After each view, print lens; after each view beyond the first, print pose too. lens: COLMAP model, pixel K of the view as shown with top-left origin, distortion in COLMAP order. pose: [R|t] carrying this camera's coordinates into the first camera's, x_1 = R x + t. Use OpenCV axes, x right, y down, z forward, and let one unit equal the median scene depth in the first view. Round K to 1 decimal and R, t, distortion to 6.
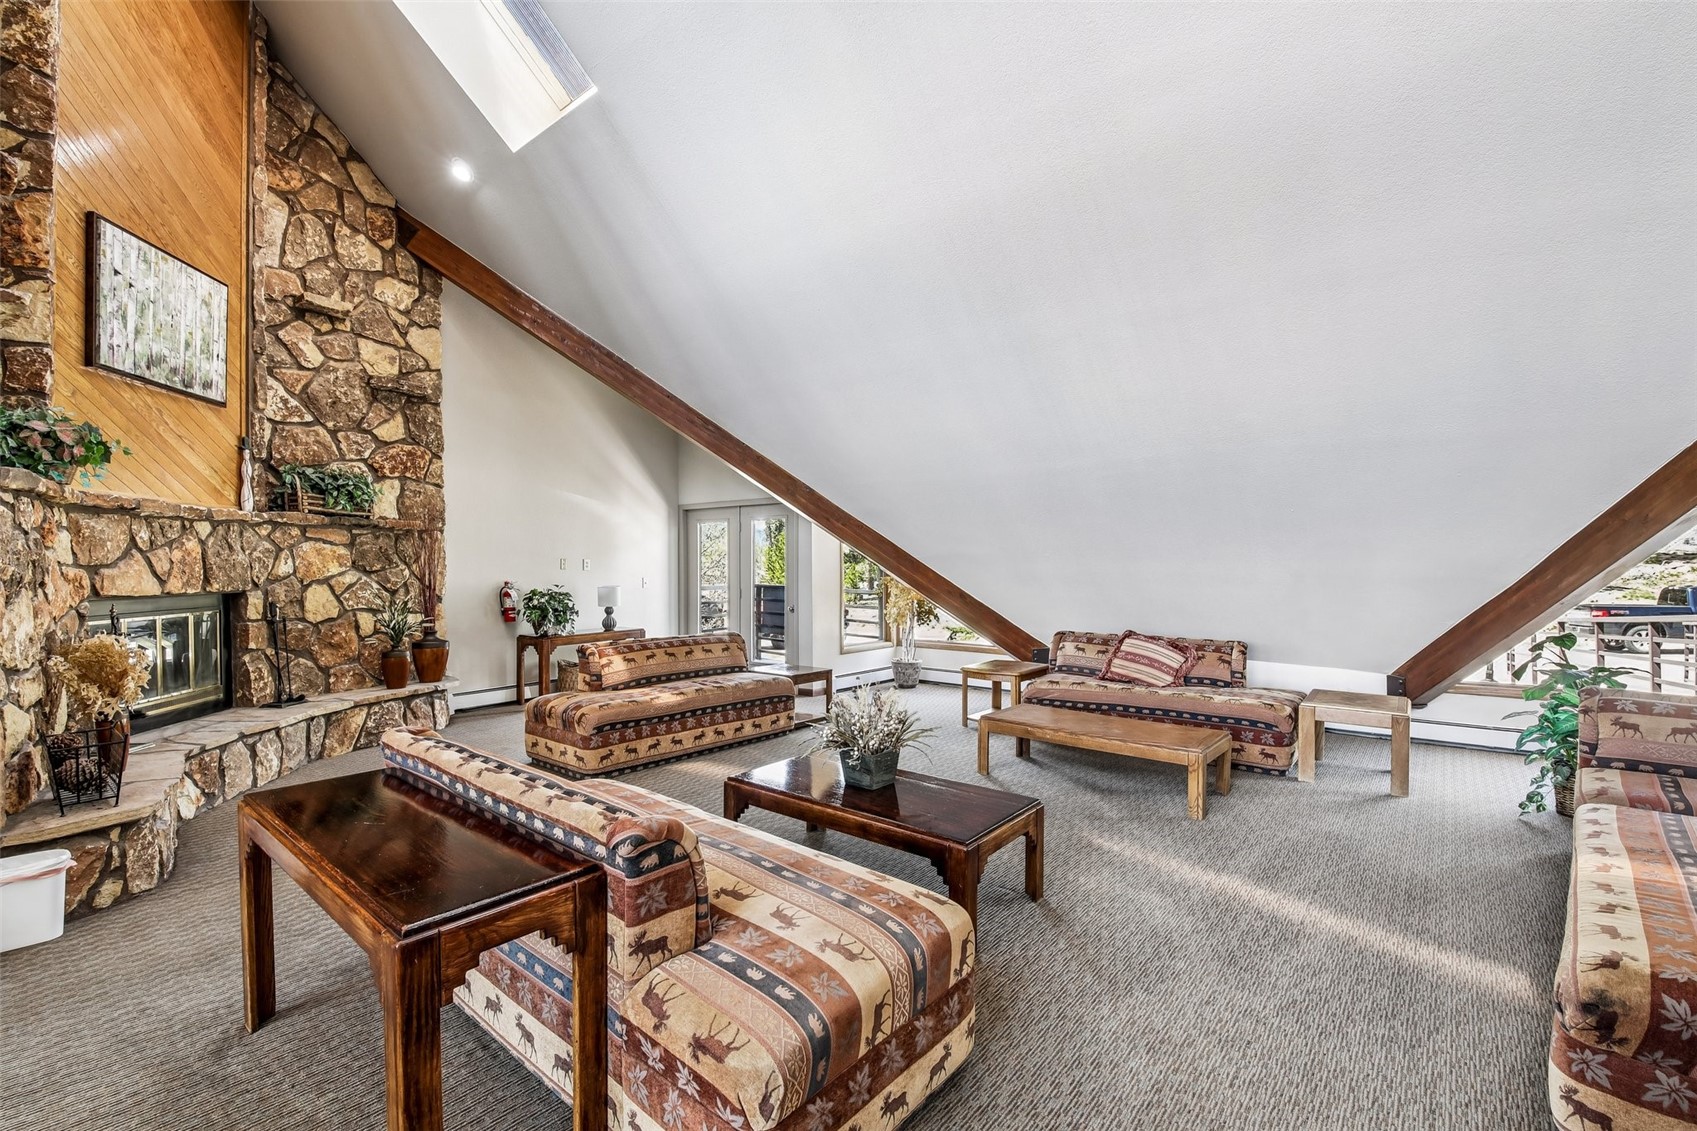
lens RADIAL K [[737.4, 0, 837.6], [0, 737.4, 558.9], [0, 0, 1]] dist [-0.001703, -0.009446]
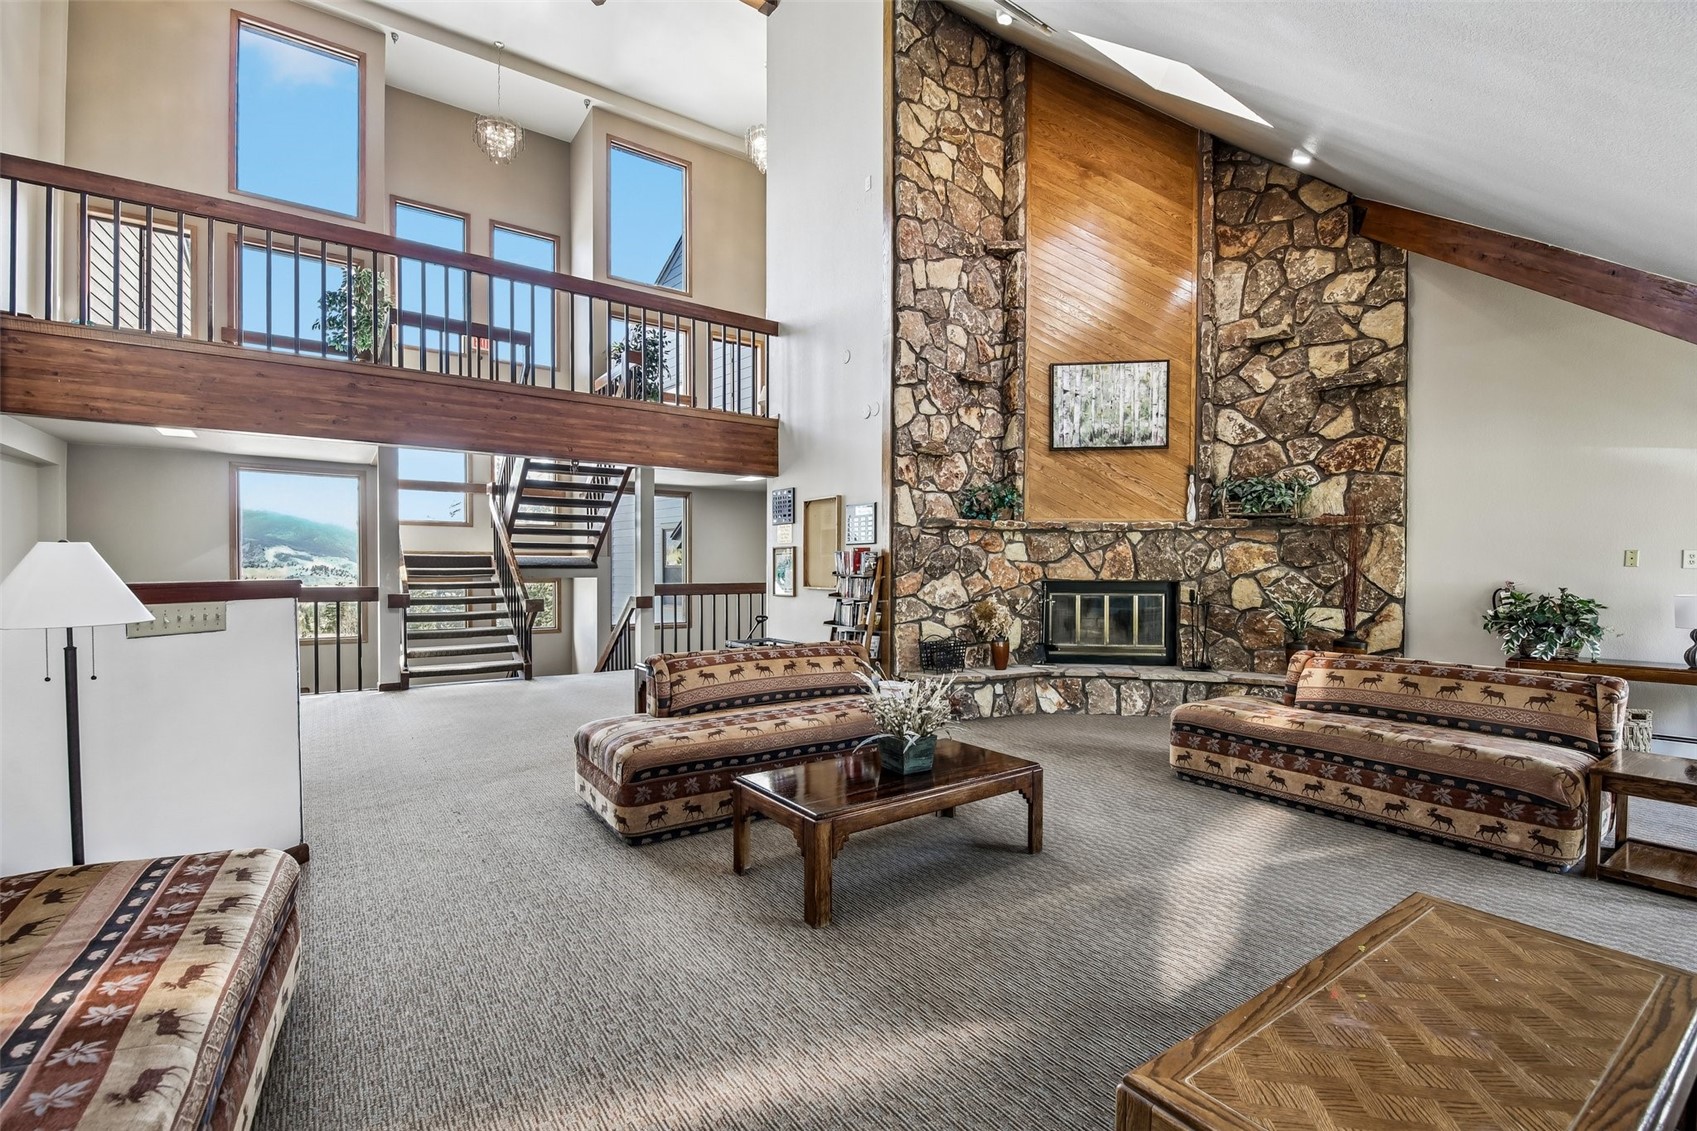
lens RADIAL K [[737.4, 0, 837.6], [0, 737.4, 558.9], [0, 0, 1]] dist [-0.001703, -0.009446]
pose [[-0.253867, -0.012293, -0.967161, 0.589203], [0.005931, 0.999881, -0.014266, 0.016975], [0.967221, -0.009358, -0.253764, 0.653216]]
